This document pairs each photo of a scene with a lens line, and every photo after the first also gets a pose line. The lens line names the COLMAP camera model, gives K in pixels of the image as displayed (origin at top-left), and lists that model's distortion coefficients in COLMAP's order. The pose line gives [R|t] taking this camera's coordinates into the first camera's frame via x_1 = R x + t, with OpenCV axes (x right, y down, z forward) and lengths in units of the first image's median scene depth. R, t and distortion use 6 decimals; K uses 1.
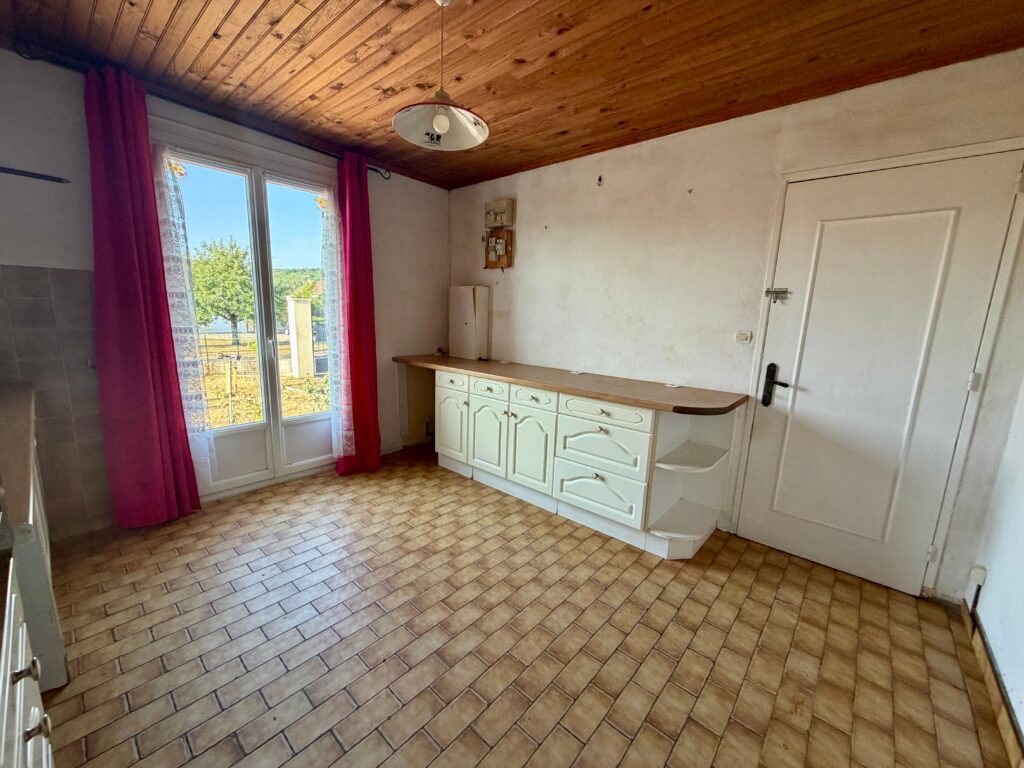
lens RADIAL K [[407.0, 0, 508.2], [0, 407.0, 386.2], [0, 0, 1]] dist [-0.000132, 0.000446]
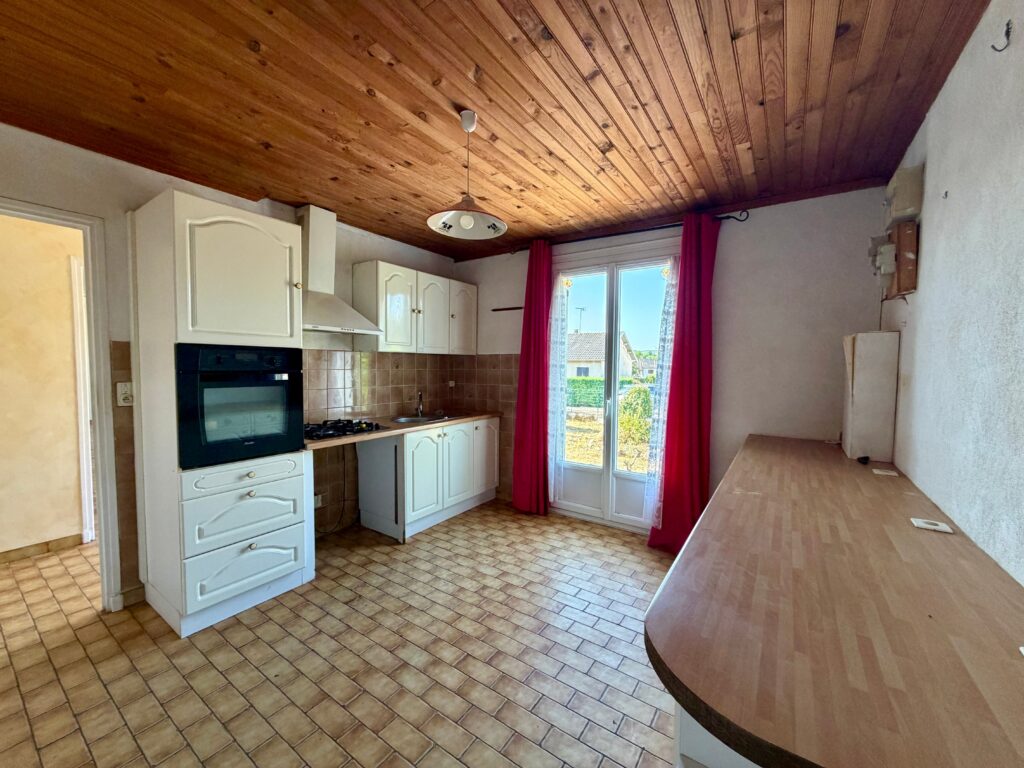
lens RADIAL K [[406.5, 0, 506.7], [0, 406.5, 385.7], [0, 0, 1]] dist [-0.000645, 0.000269]
pose [[0.116087, 0.019857, -0.993041, 0.677699], [-0.181029, 0.983477, -0.001496, -0.119966], [0.976602, 0.179943, 0.117763, 0.684371]]
